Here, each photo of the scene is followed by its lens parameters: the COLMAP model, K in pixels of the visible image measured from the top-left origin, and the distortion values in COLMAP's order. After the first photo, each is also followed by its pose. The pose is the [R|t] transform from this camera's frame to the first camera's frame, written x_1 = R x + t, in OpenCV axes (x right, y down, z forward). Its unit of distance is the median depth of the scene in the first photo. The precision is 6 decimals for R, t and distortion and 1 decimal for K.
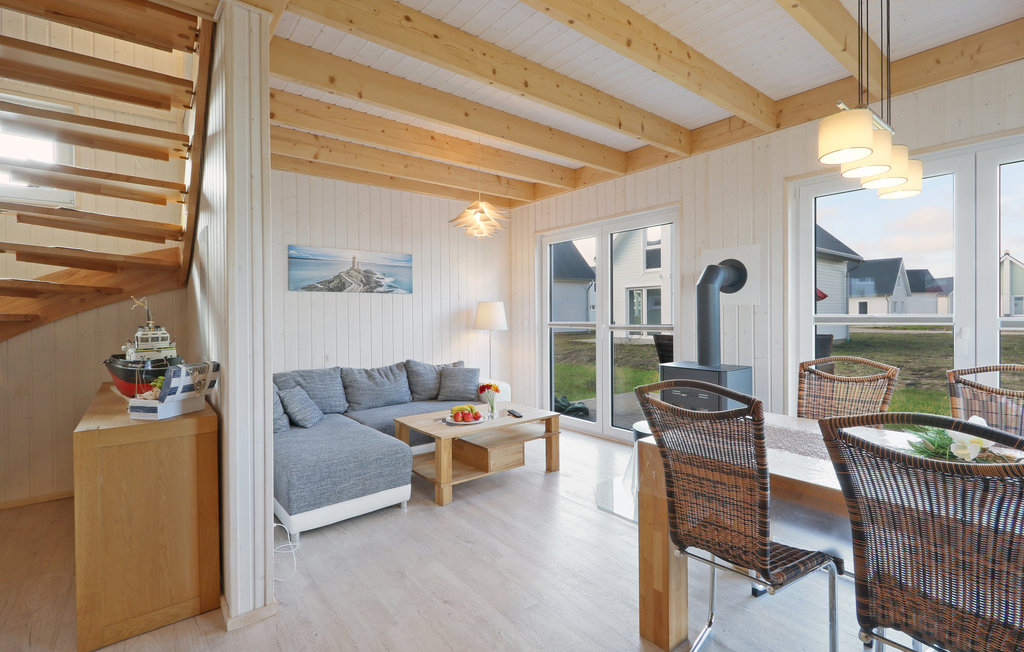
lens RADIAL K [[465.0, 0, 505.0], [0, 465.0, 316.4], [0, 0, 1]] dist [0.001420, -0.001407]
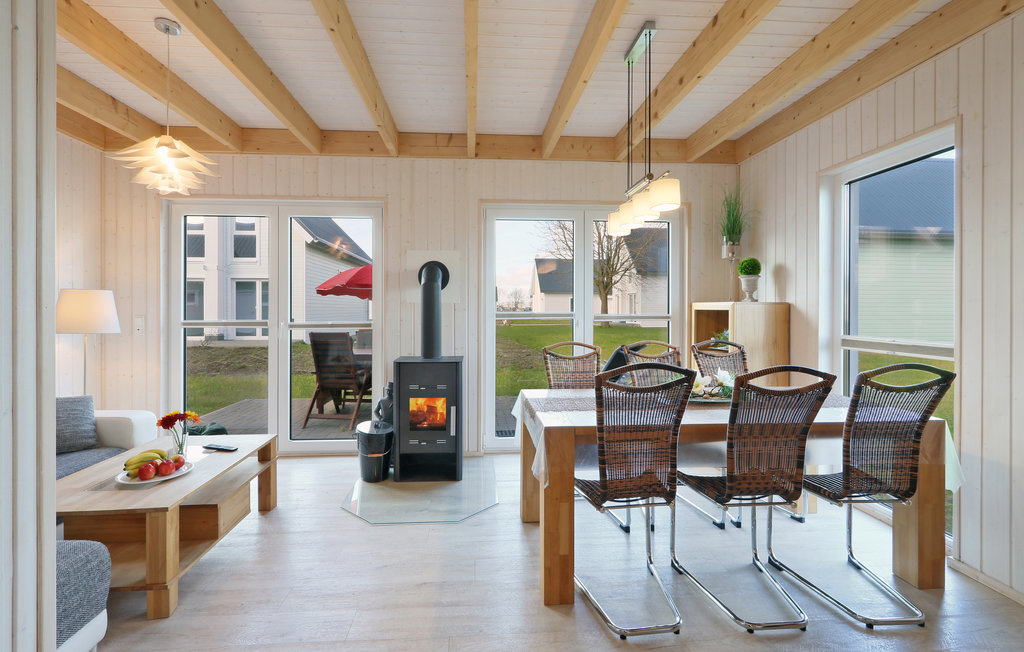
lens RADIAL K [[465.0, 0, 505.0], [0, 465.0, 316.4], [0, 0, 1]] dist [0.001420, -0.001407]
pose [[0.557717, -0.003927, 0.830022, -0.359558], [-0.000203, 0.999988, 0.004868, 0.002795], [-0.830031, -0.002883, 0.557710, 0.256352]]
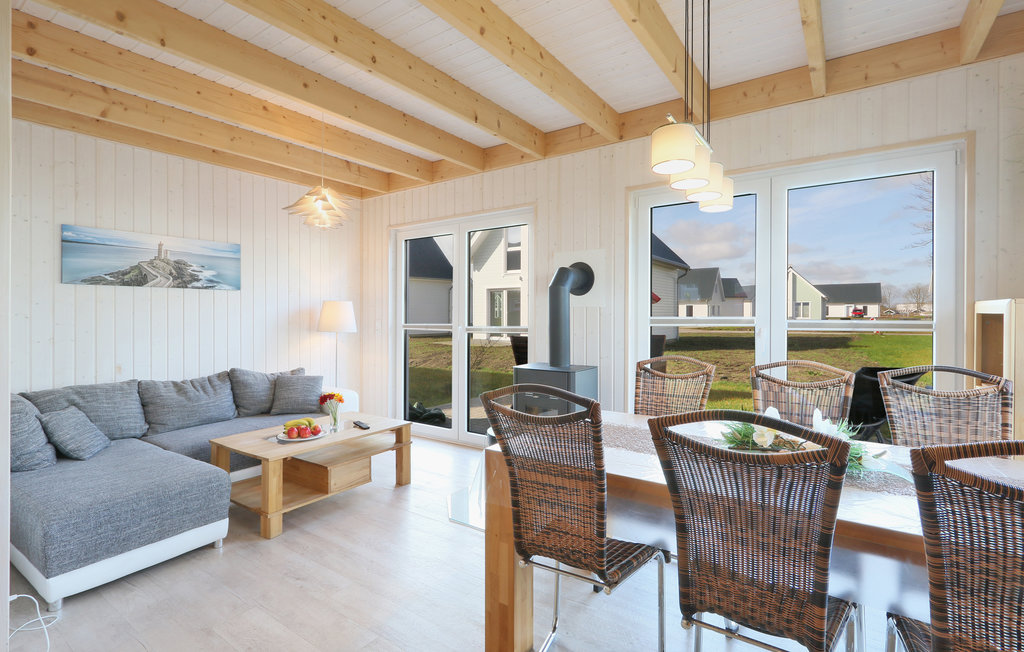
lens RADIAL K [[479.1, 0, 511.0], [0, 479.1, 321.0], [0, 0, 1]] dist [-0.000524, 0.000290]
pose [[0.955718, 0.001197, 0.294280, 0.026513], [-0.003170, 0.999976, 0.006228, 0.000595], [-0.294266, -0.006885, 0.955699, 0.029996]]
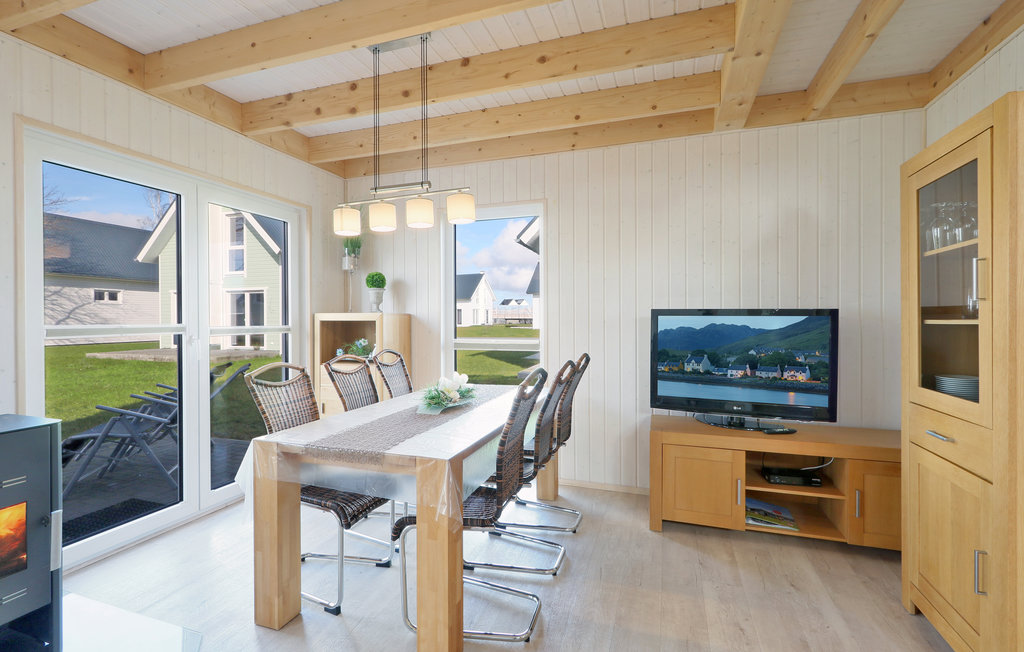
lens RADIAL K [[465.0, 0, 505.0], [0, 465.0, 316.4], [0, 0, 1]] dist [0.001420, -0.001407]
pose [[-0.539295, 0.017102, 0.841943, -0.291248], [0.015095, 0.999829, -0.010640, -0.000035], [-0.841981, 0.006971, -0.539461, 0.748696]]
